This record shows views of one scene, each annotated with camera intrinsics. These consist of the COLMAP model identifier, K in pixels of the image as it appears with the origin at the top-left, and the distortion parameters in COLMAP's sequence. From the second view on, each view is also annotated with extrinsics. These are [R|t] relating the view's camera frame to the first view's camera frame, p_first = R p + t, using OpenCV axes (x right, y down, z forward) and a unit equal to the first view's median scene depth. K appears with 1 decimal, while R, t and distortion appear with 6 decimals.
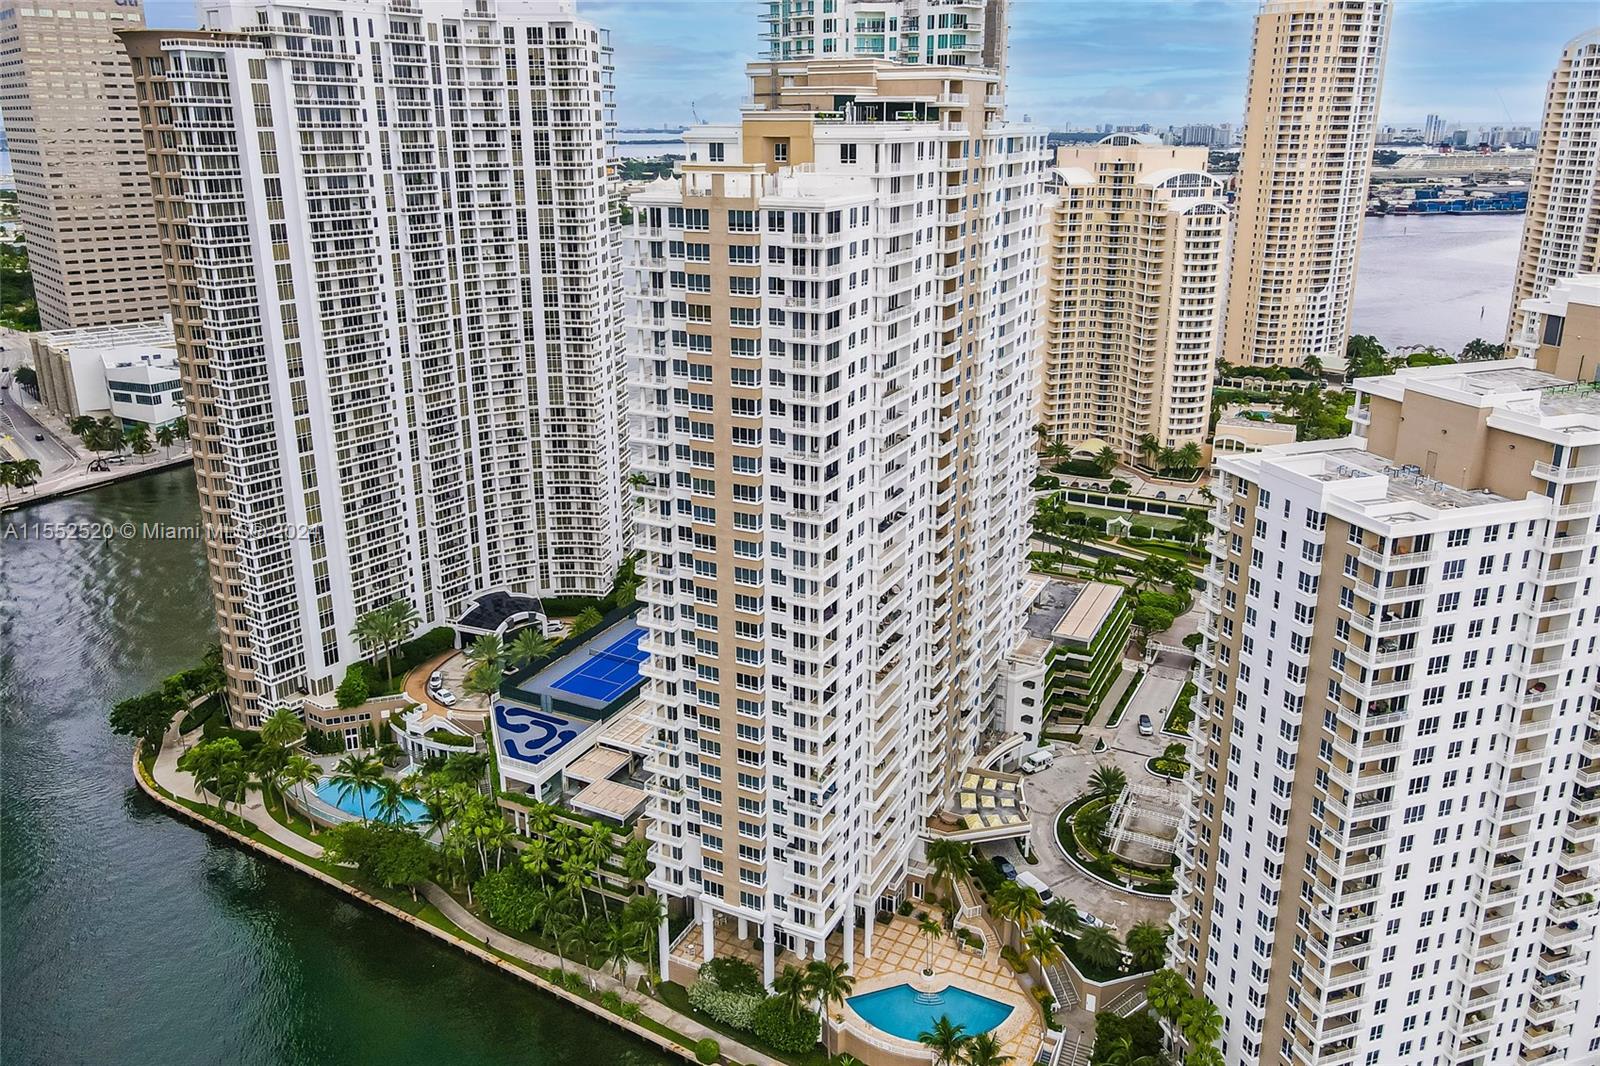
lens RADIAL K [[1180.6, 0, 801.5], [0, 1180.6, 473.7], [0, 0, 1]] dist [0.008696, 0.003168]
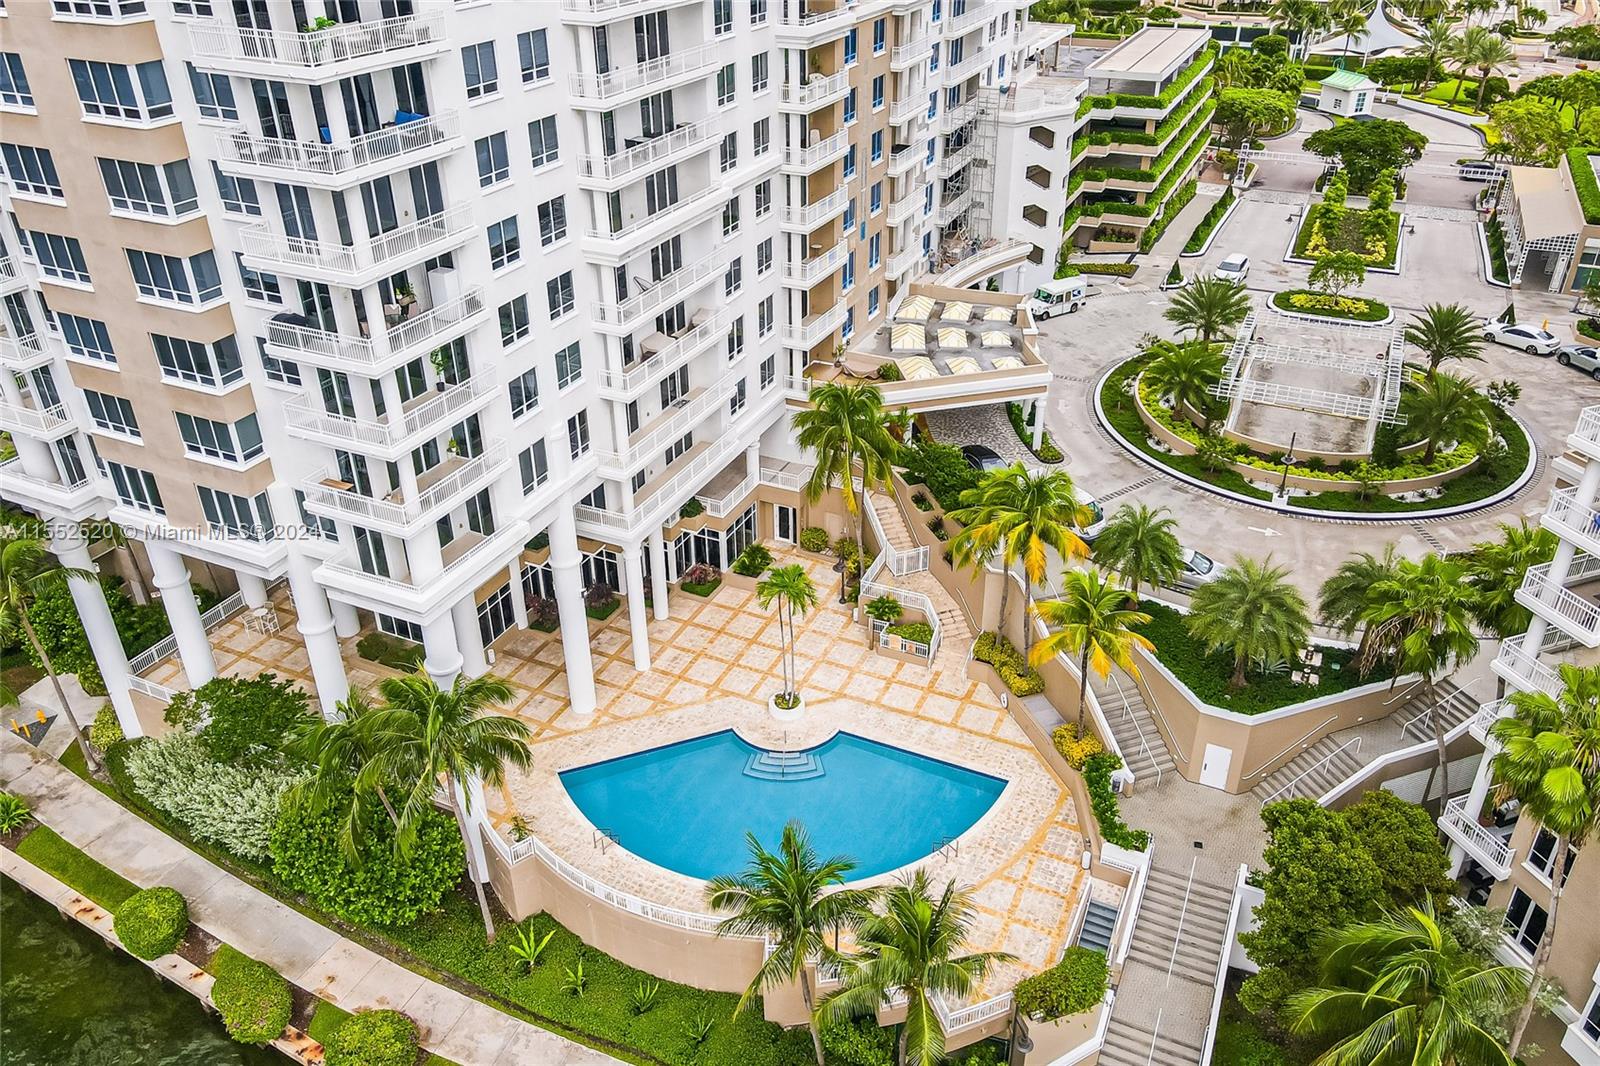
lens RADIAL K [[1180.6, 0, 801.5], [0, 1180.6, 473.7], [0, 0, 1]] dist [0.008696, 0.003168]
pose [[0.999677, -0.022256, 0.012241, 0.101487], [0.019258, 0.978350, 0.206059, 0.251294], [-0.016562, -0.205756, 0.978463, 0.593685]]
